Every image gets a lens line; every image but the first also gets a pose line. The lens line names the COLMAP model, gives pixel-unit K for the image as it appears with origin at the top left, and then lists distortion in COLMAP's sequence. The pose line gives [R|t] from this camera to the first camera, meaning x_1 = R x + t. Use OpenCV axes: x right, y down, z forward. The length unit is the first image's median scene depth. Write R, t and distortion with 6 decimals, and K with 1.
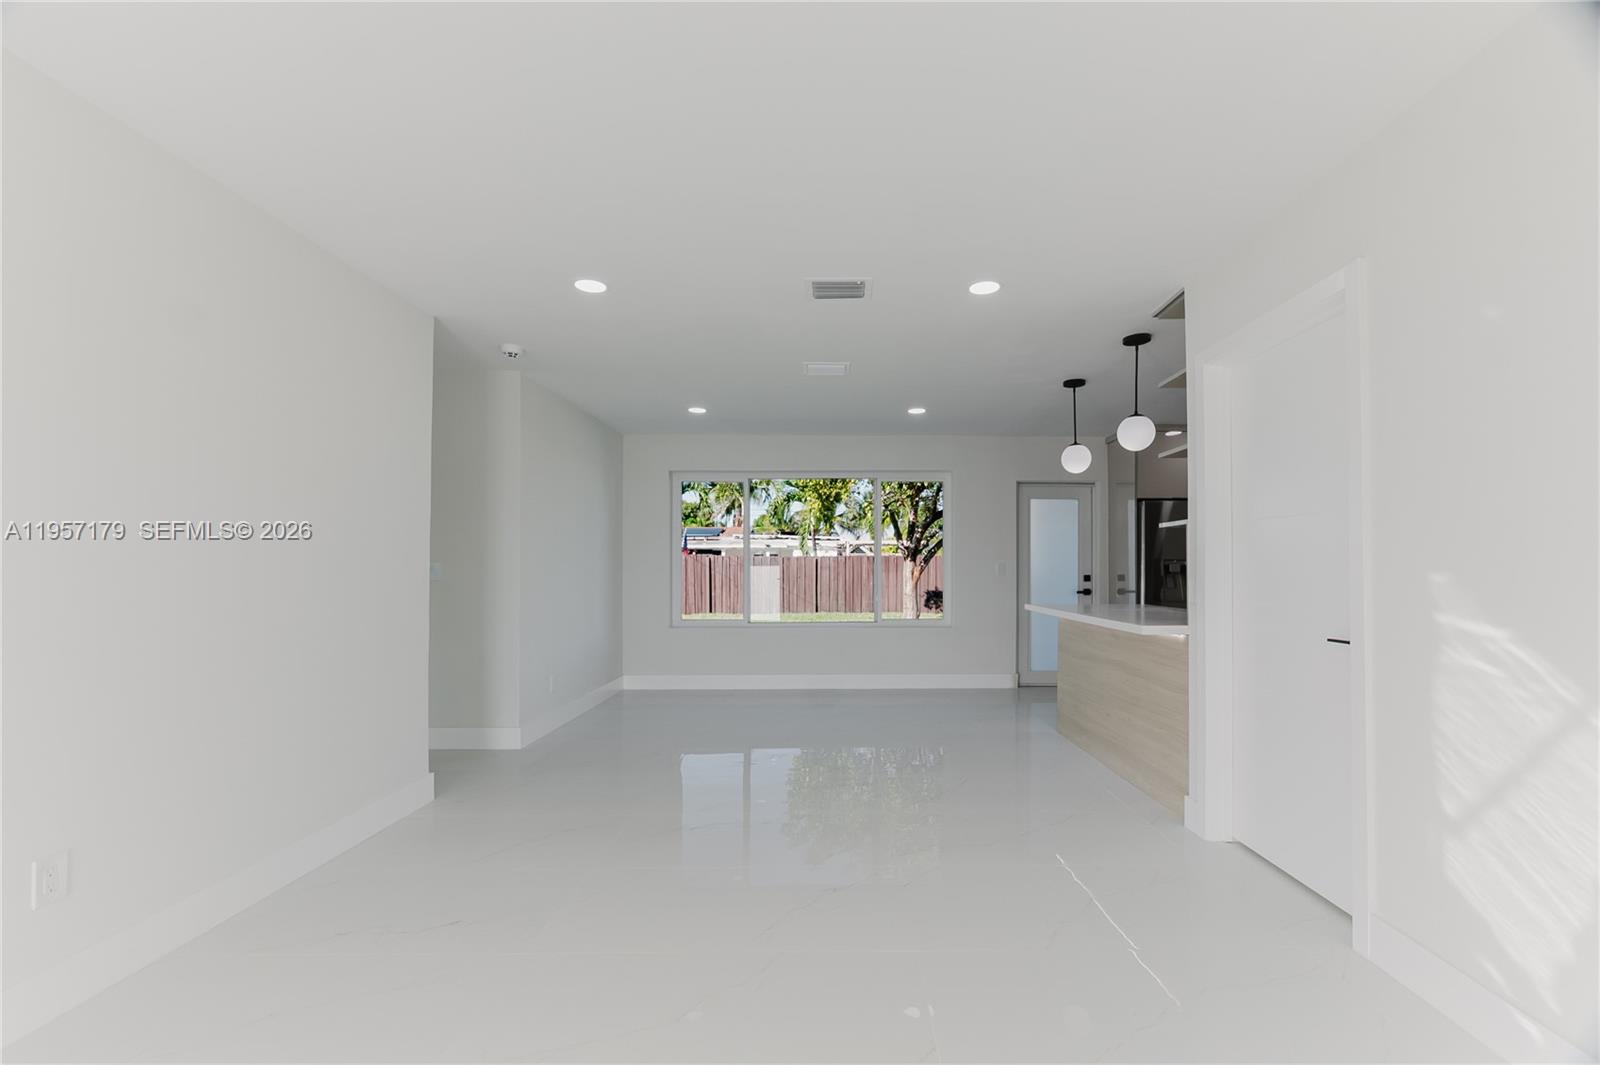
lens RADIAL K [[721.1, 0, 810.1], [0, 721.1, 560.1], [0, 0, 1]] dist [-0.000243, 0.000186]
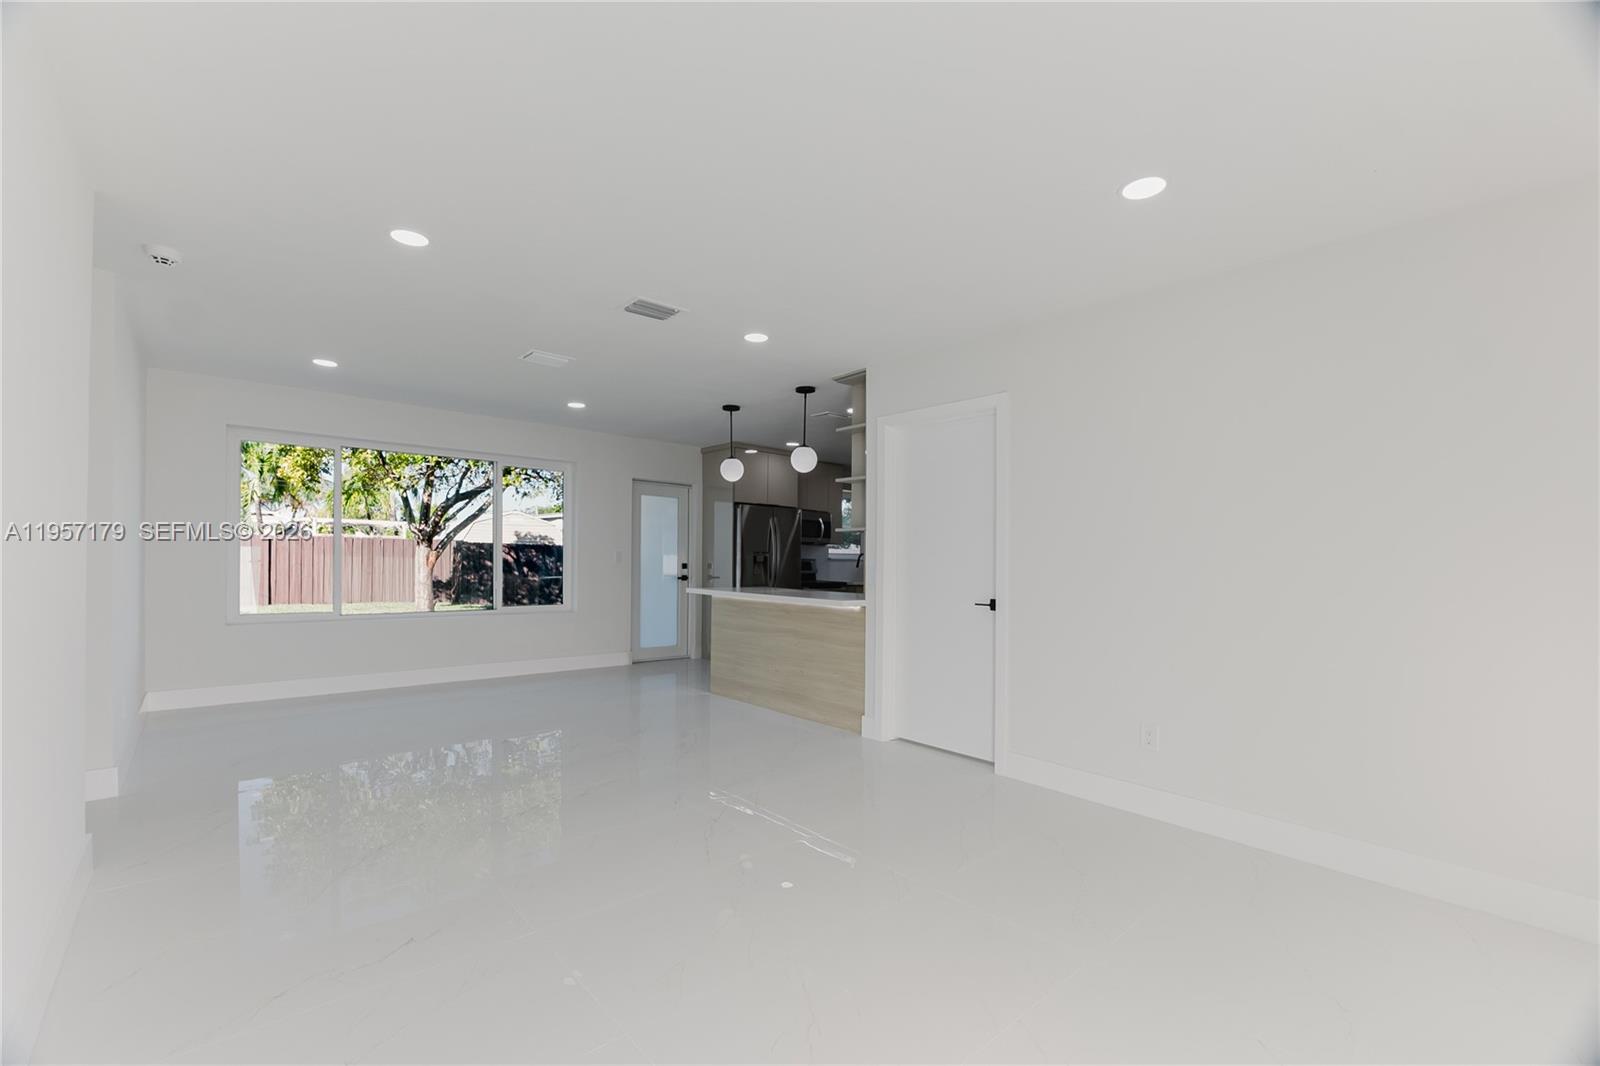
lens RADIAL K [[721.1, 0, 810.1], [0, 721.1, 560.6], [0, 0, 1]] dist [-0.000243, 0.000186]
pose [[0.735729, 0.011730, 0.677174, -0.266678], [-0.025130, 0.999634, 0.009987, -0.000906], [-0.676810, -0.024365, 0.735755, -0.001605]]
